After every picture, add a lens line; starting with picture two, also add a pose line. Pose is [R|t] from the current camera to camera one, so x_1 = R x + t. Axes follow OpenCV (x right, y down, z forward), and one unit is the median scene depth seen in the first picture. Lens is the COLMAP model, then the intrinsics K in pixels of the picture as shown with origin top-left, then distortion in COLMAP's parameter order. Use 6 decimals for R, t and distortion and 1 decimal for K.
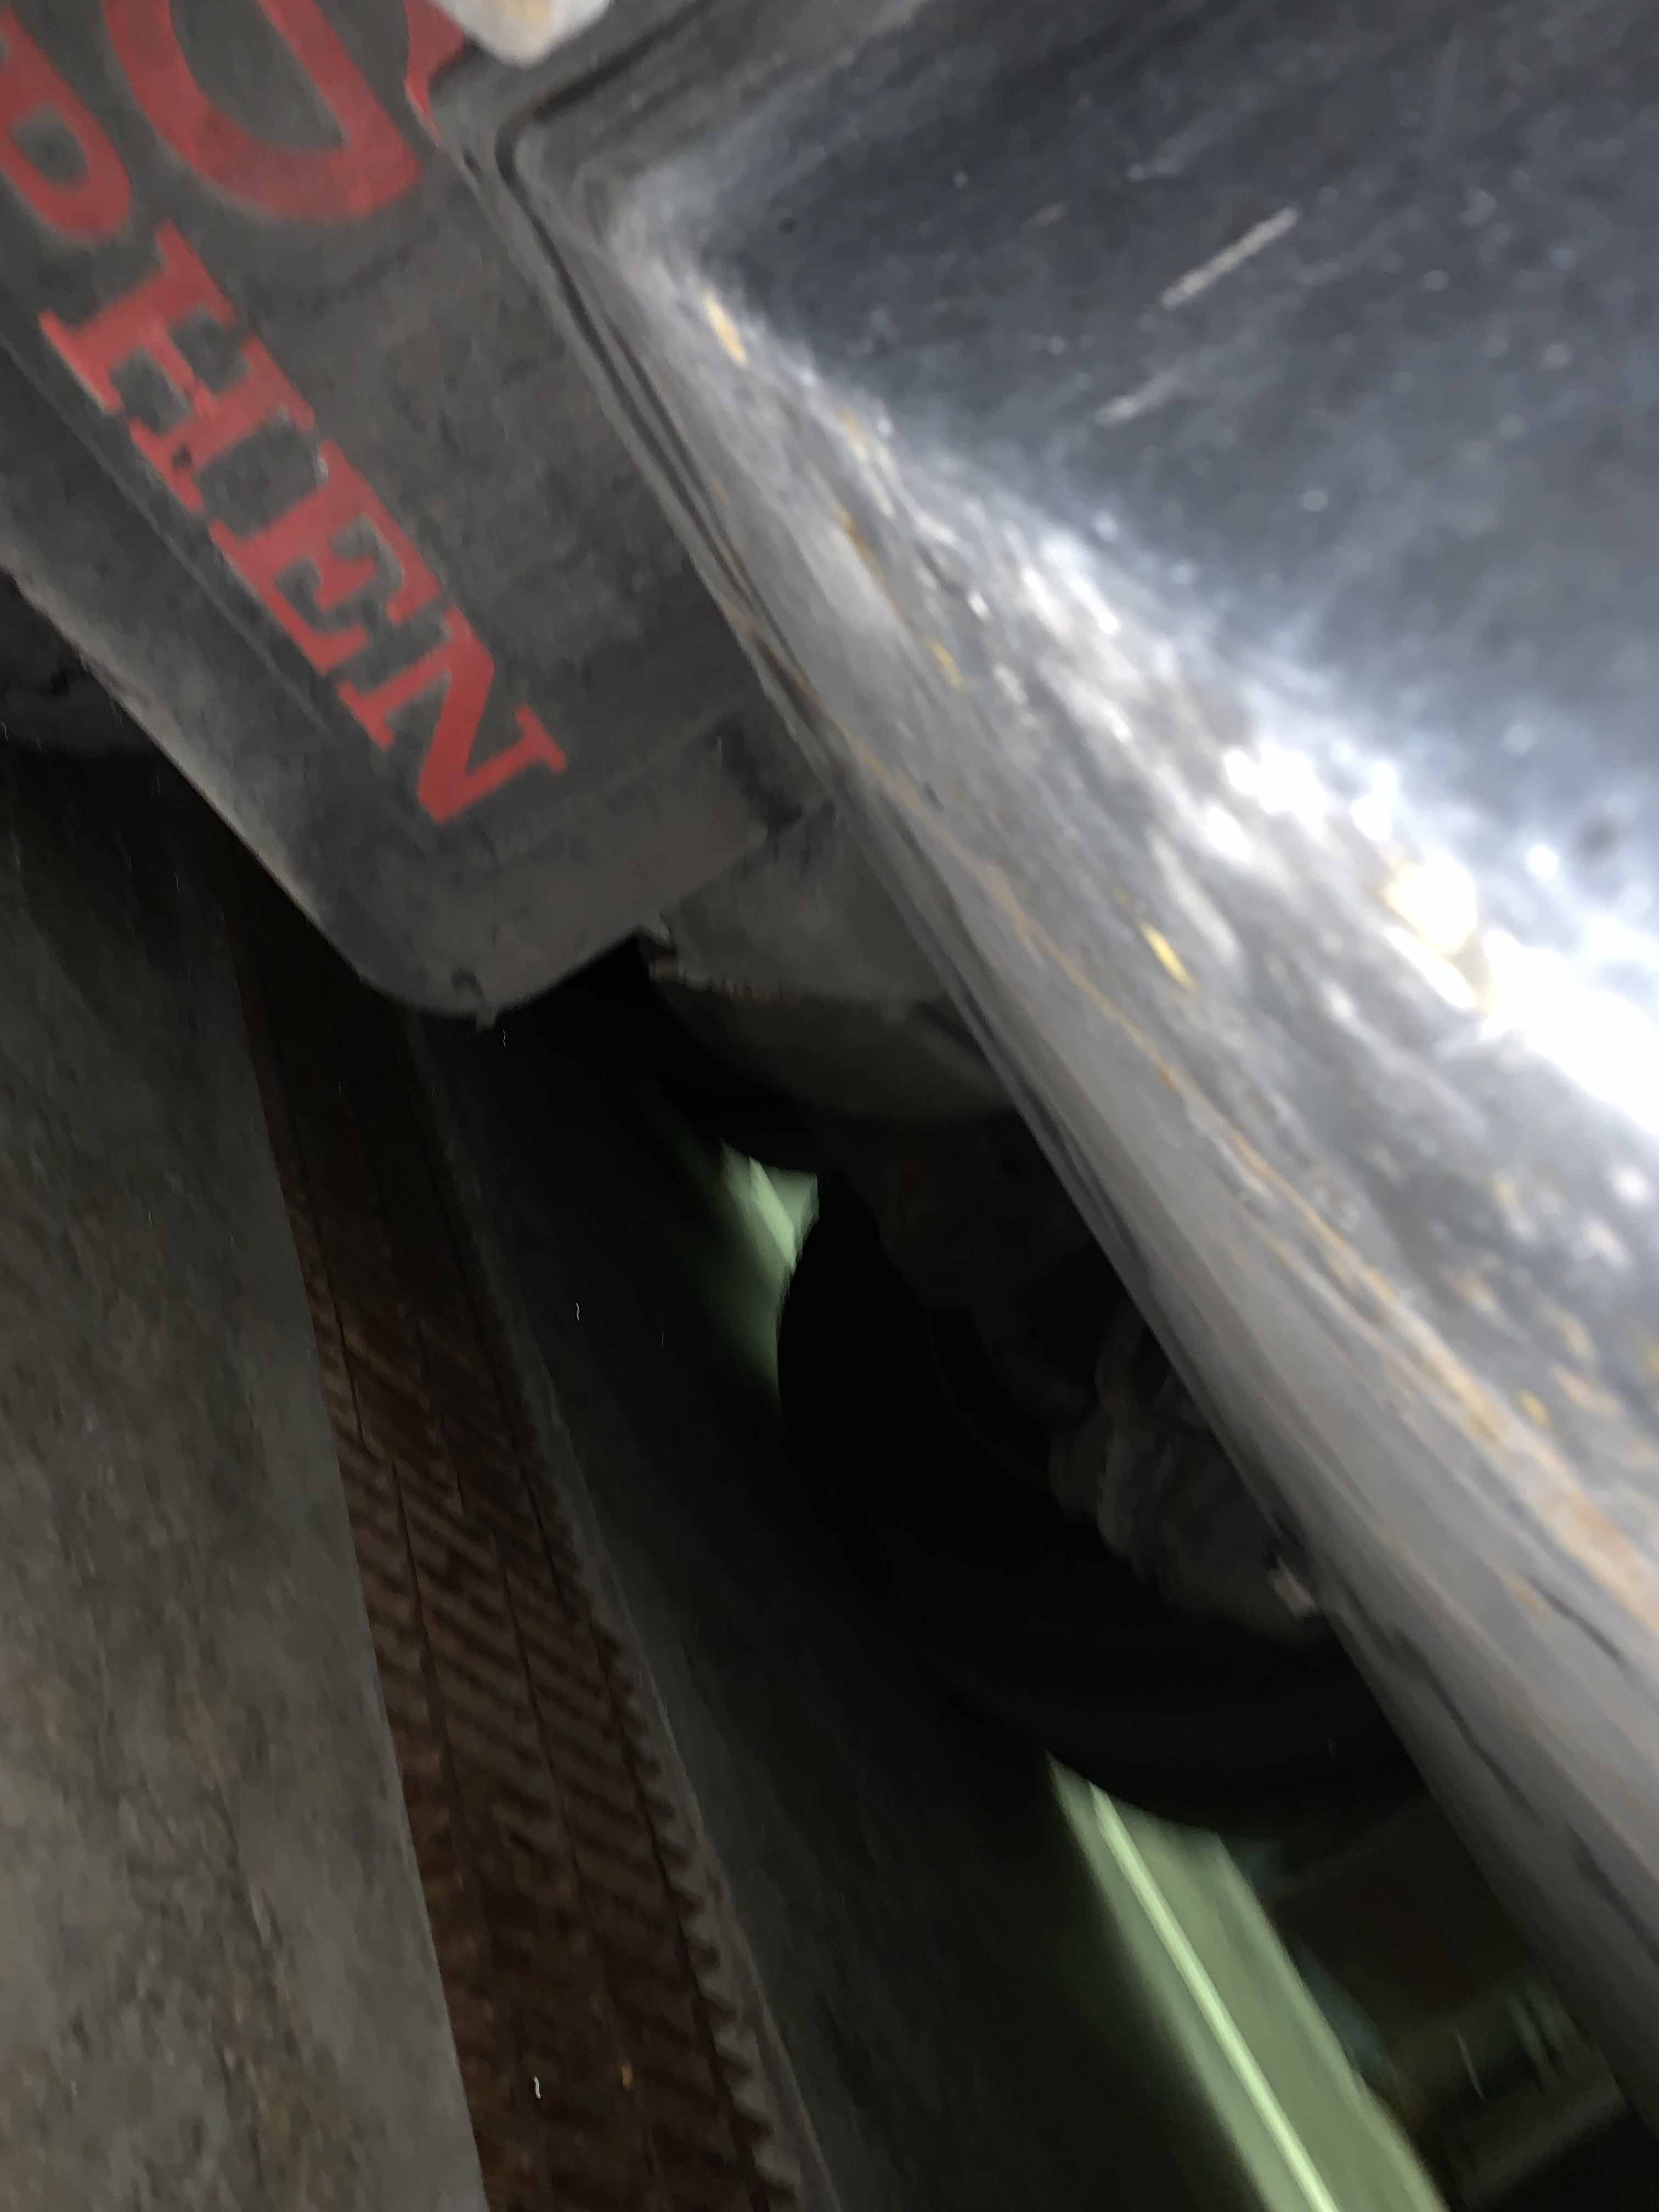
lens RADIAL K [[1714.7, 0, 840.6], [0, 1714.7, 1112.1], [0, 0, 1]] dist [0.034839, -0.003787]
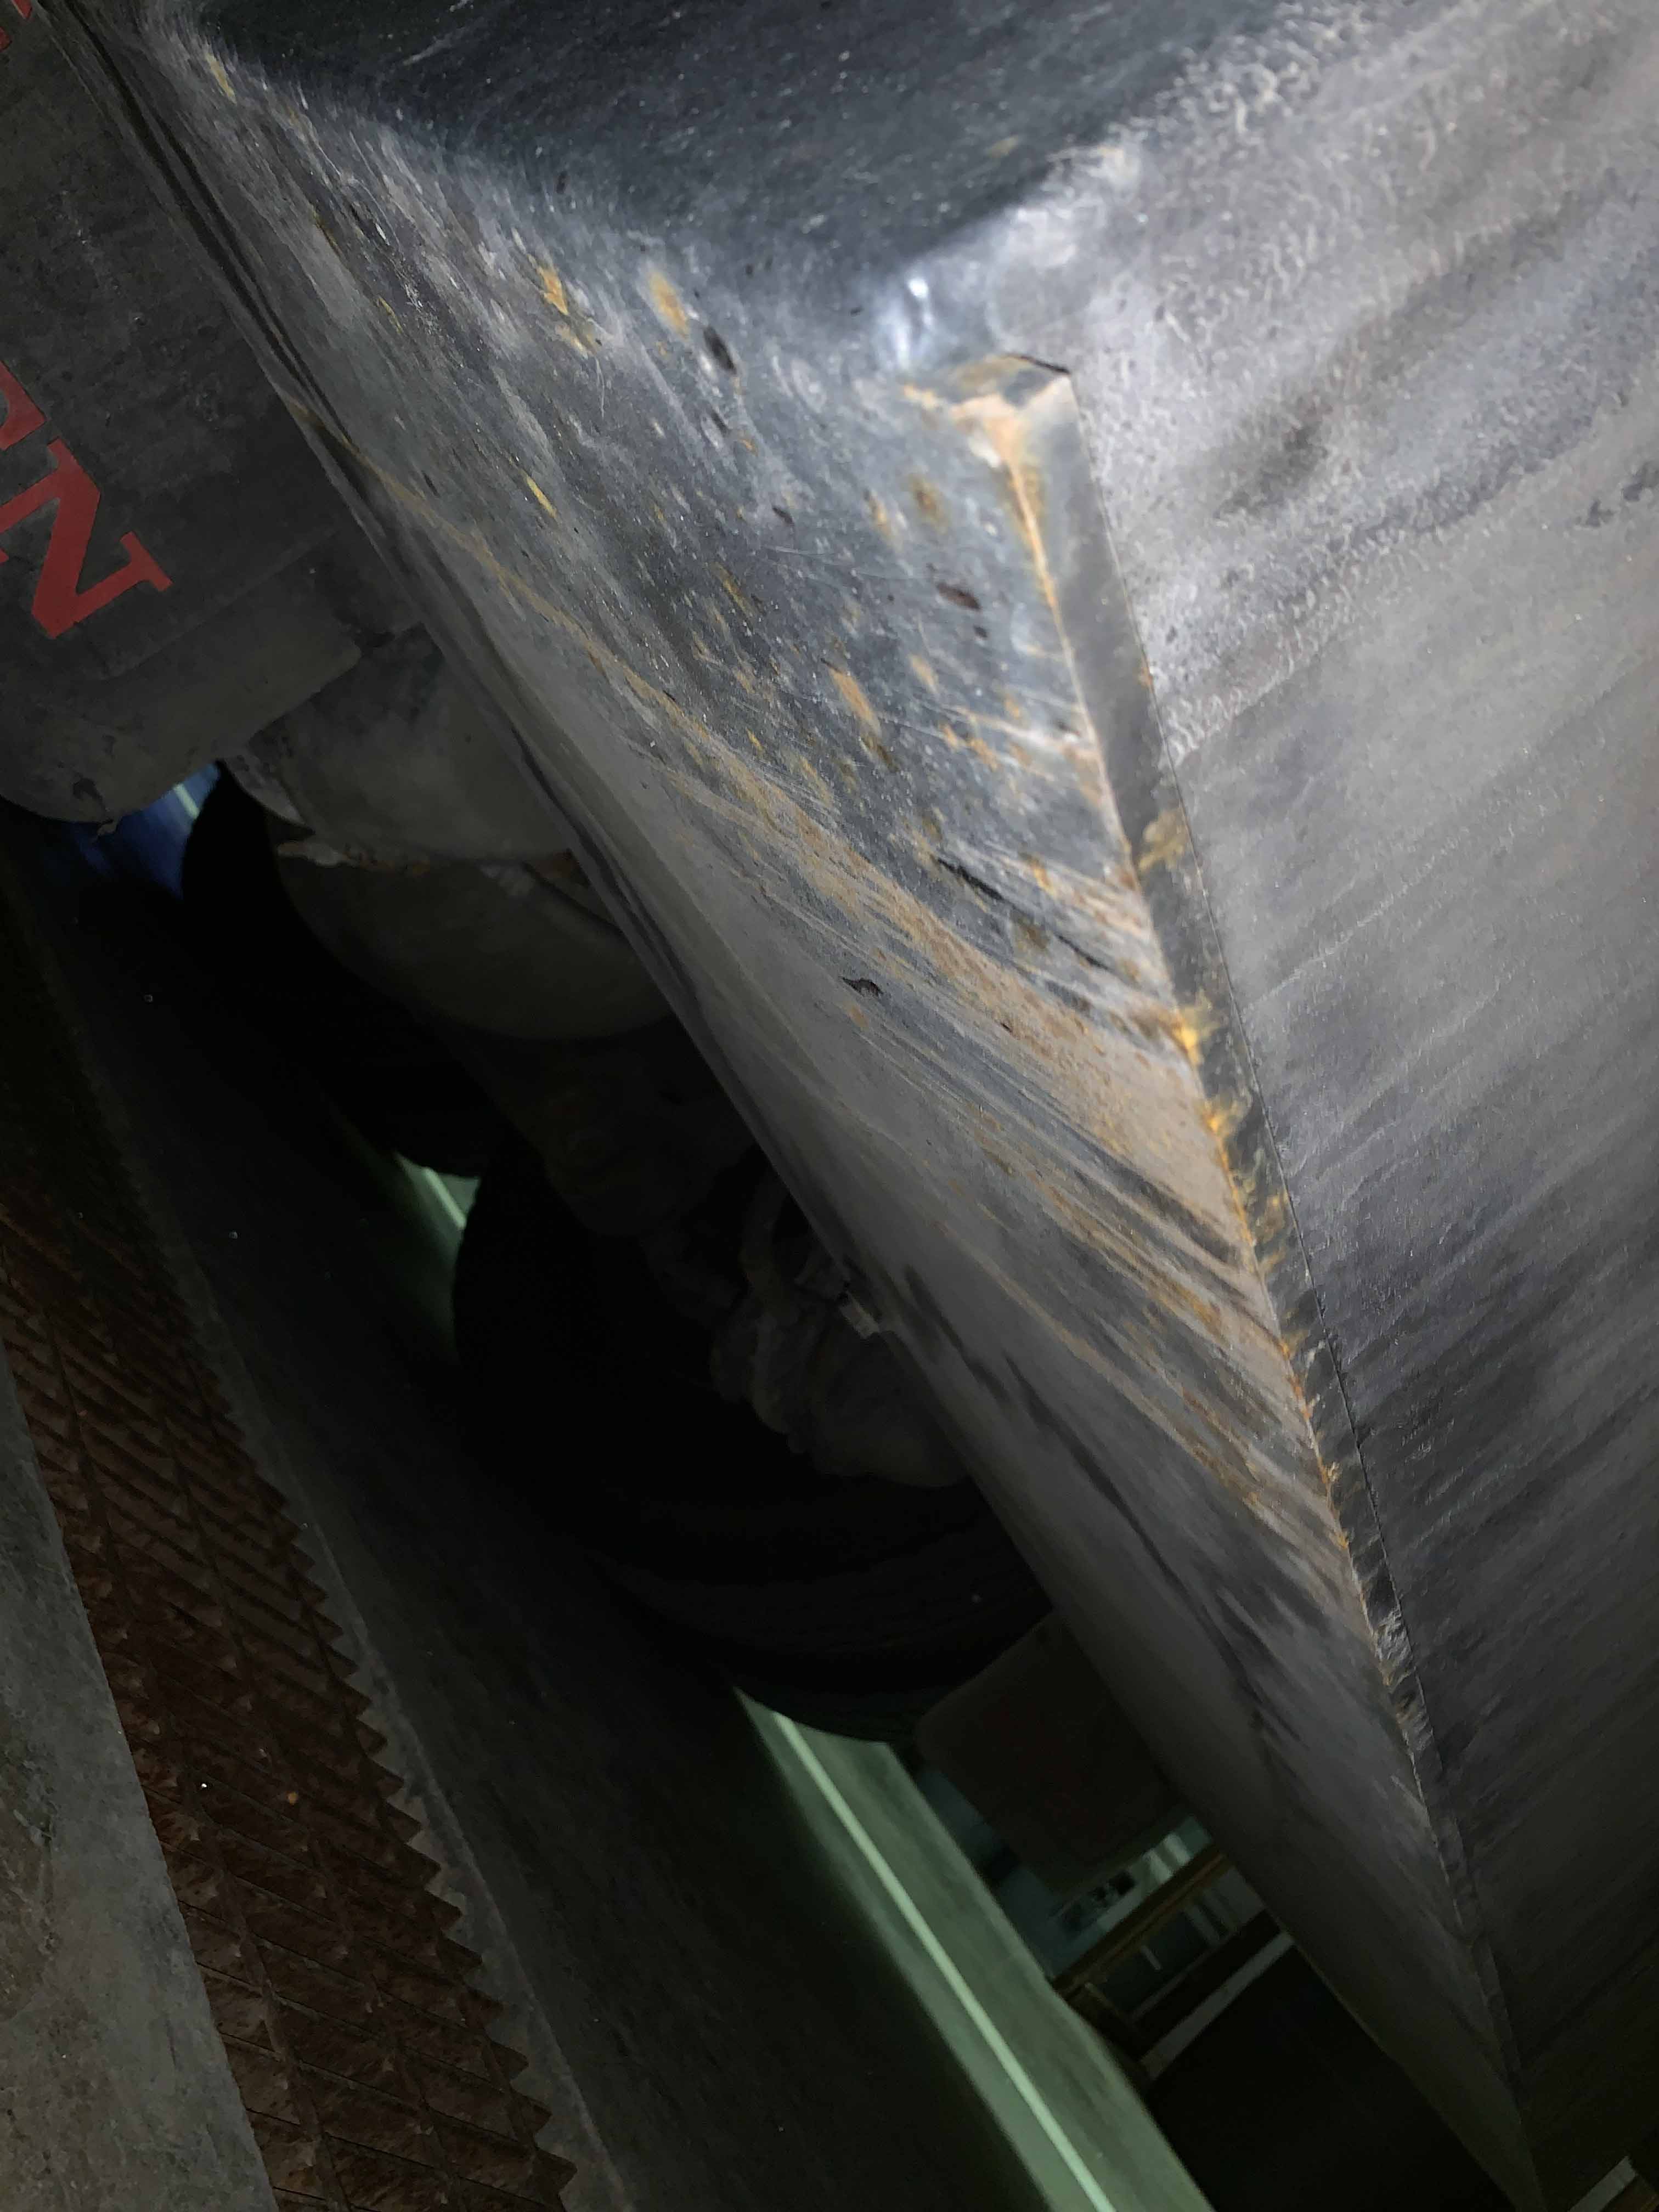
lens RADIAL K [[1714.7, 0, 823.4], [0, 1714.7, 1099.9], [0, 0, 1]] dist [0.034839, -0.003787]
pose [[0.983868, -0.047856, 0.172374, 0.034287], [0.049119, 0.998788, -0.003068, 0.108670], [-0.172018, 0.011485, 0.985027, -0.130279]]
